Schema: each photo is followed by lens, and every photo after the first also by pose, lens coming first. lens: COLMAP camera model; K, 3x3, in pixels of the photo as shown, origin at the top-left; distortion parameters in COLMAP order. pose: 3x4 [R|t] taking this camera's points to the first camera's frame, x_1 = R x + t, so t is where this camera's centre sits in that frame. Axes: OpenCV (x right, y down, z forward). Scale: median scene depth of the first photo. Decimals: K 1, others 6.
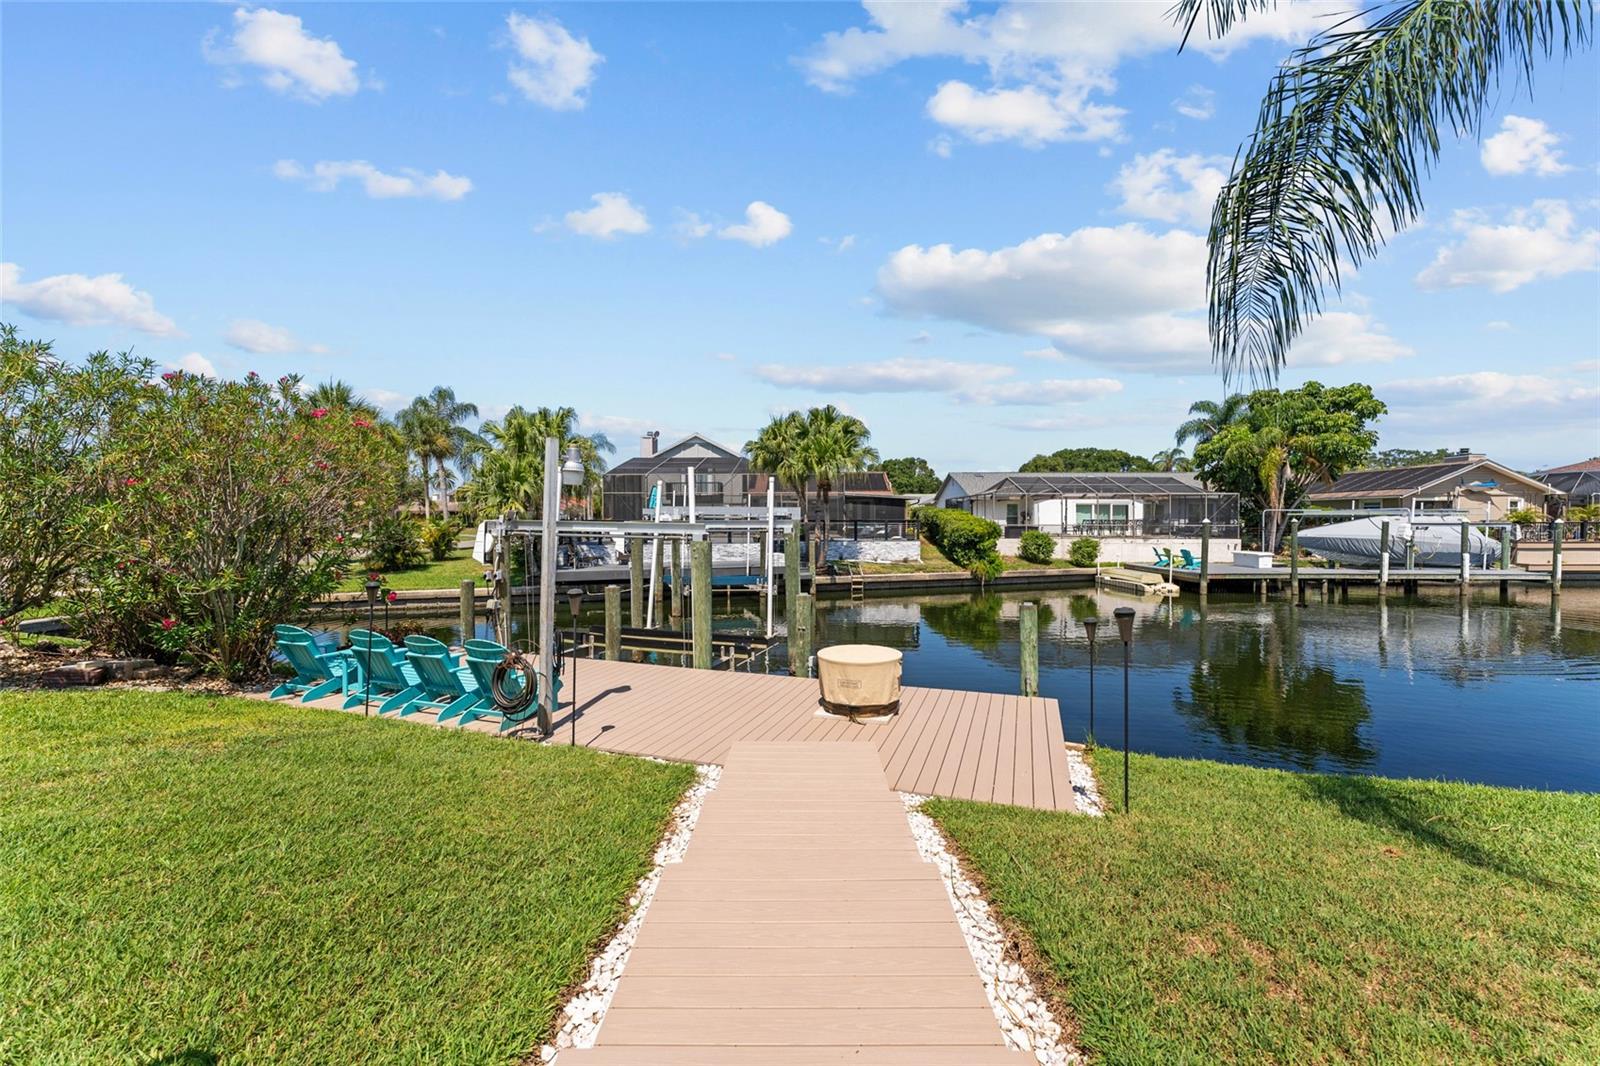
lens RADIAL K [[642.6, 0, 800.0], [0, 642.6, 533.0], [0, 0, 1]] dist [0.001759, 0.000222]
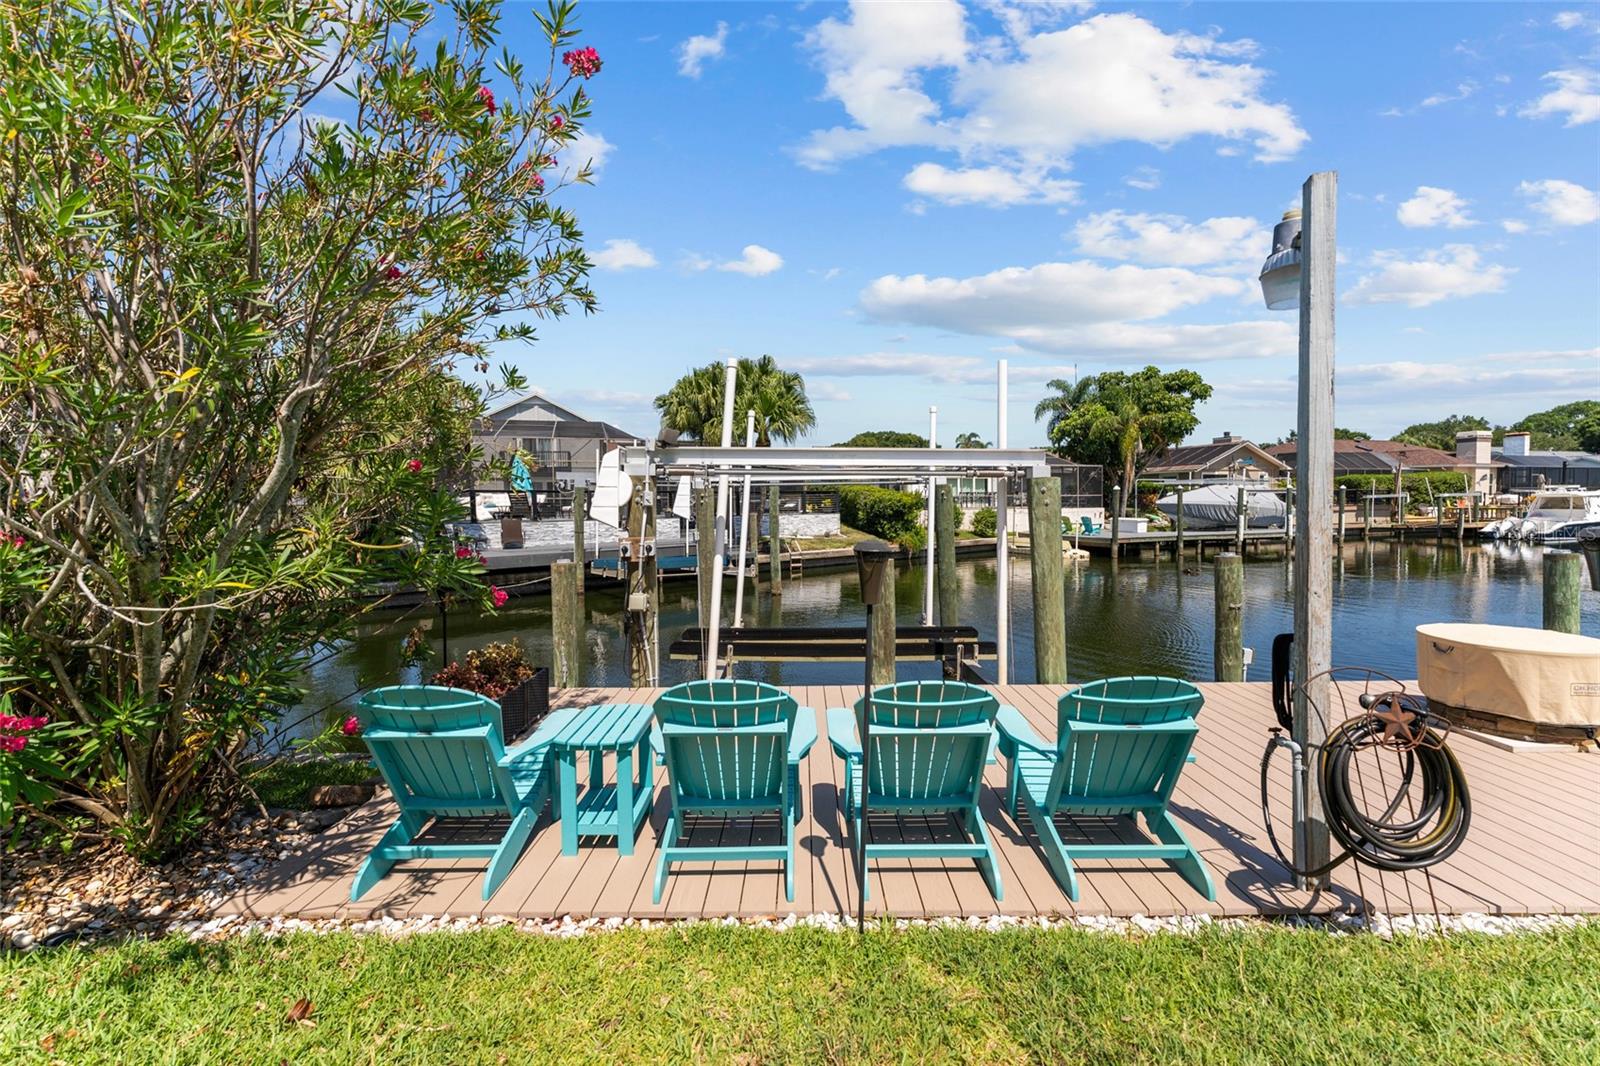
lens RADIAL K [[649.5, 0, 804.2], [0, 649.5, 514.9], [0, 0, 1]] dist [0.006943, -0.000373]
pose [[0.944829, -0.017116, 0.327117, -0.160473], [0.017732, 0.999842, 0.001099, 0.012113], [-0.327085, 0.004762, 0.944983, 0.133580]]
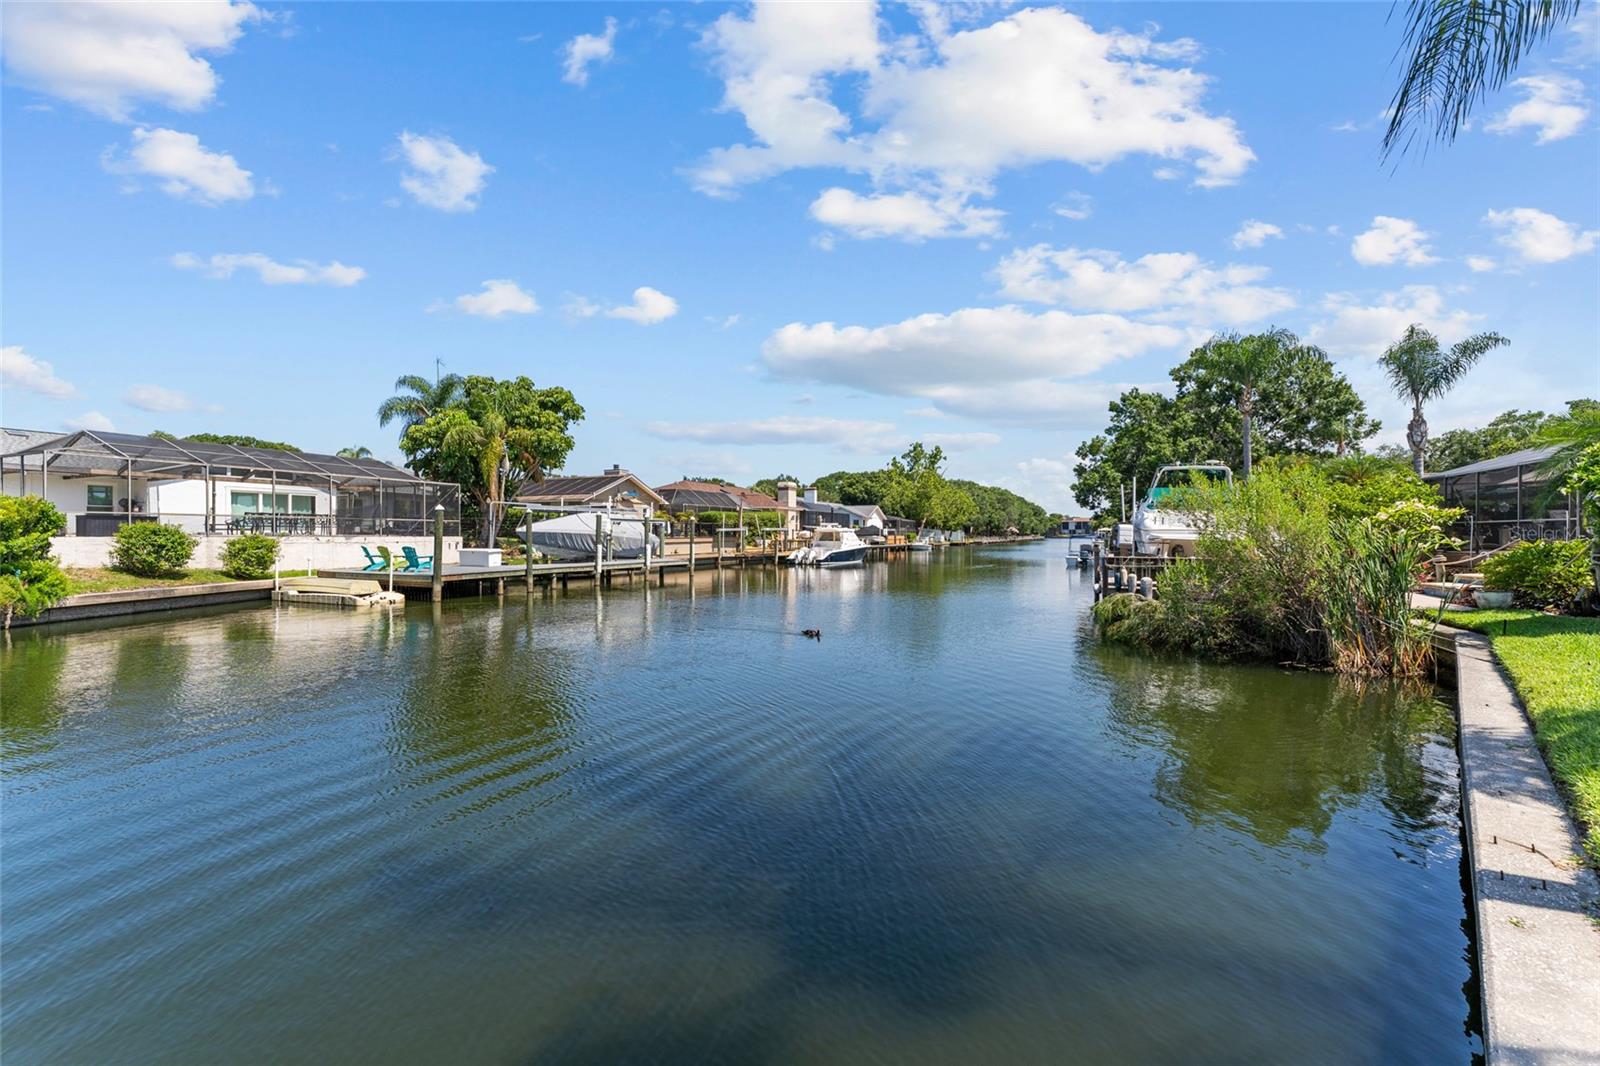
lens RADIAL K [[642.6, 0, 800.0], [0, 642.6, 533.0], [0, 0, 1]] dist [0.001759, 0.000222]
pose [[0.419574, 0.001767, 0.907720, 0.082228], [0.016093, 0.999826, -0.009385, 0.021444], [-0.907579, 0.018546, 0.419472, 0.217906]]
